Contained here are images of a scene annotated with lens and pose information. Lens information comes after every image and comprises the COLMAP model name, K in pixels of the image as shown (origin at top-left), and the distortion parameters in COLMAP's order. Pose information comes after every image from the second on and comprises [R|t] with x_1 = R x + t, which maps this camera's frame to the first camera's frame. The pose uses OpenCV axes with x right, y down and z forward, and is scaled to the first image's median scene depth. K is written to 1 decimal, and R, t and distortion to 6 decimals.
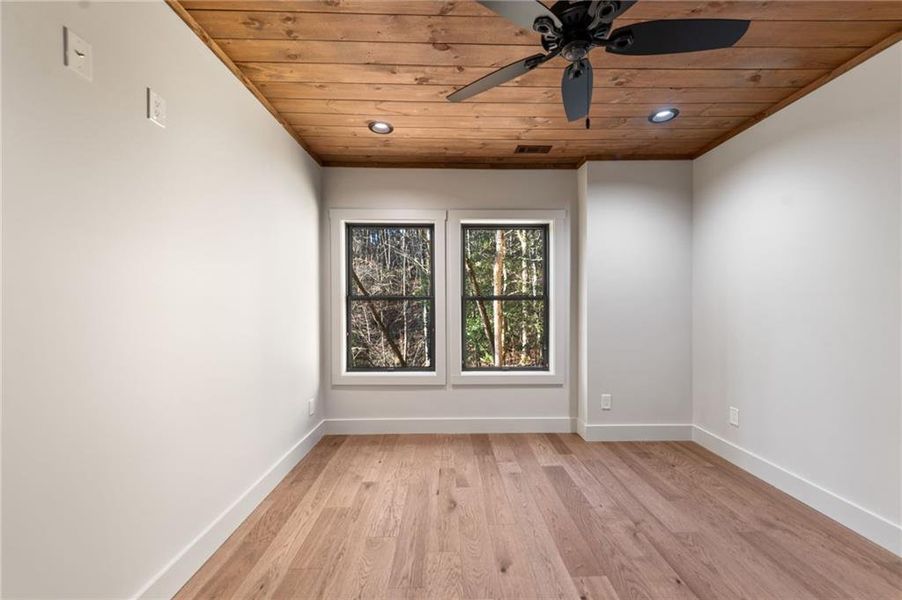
lens RADIAL K [[355.6, 0, 452.6], [0, 355.6, 304.6], [0, 0, 1]] dist [0.019939, -0.006880]
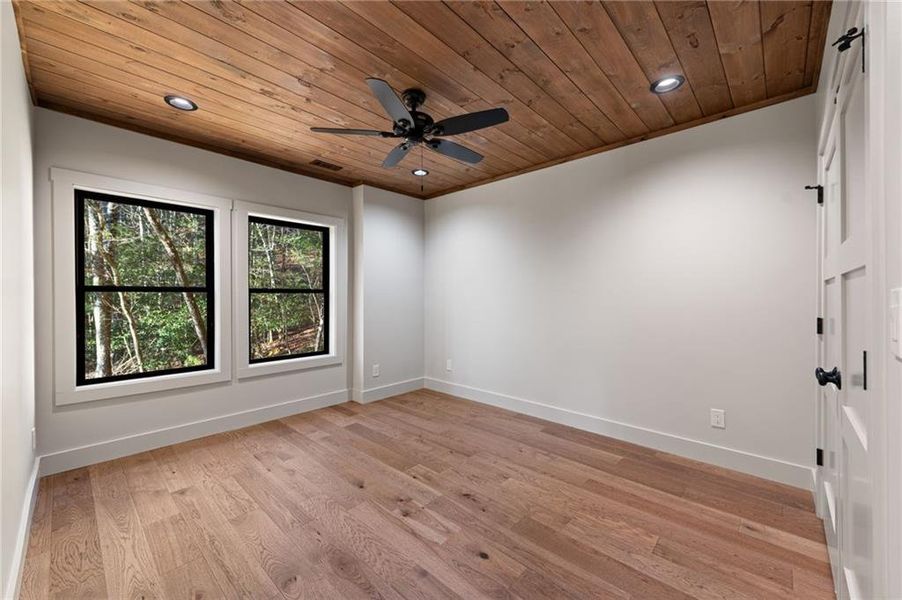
lens RADIAL K [[355.6, 0, 452.6], [0, 355.6, 304.6], [0, 0, 1]] dist [0.019939, -0.006880]
pose [[0.693509, -0.016047, 0.720269, -0.344126], [-0.000563, 0.999740, 0.022815, -0.003810], [-0.720448, -0.016228, 0.693320, -0.123238]]
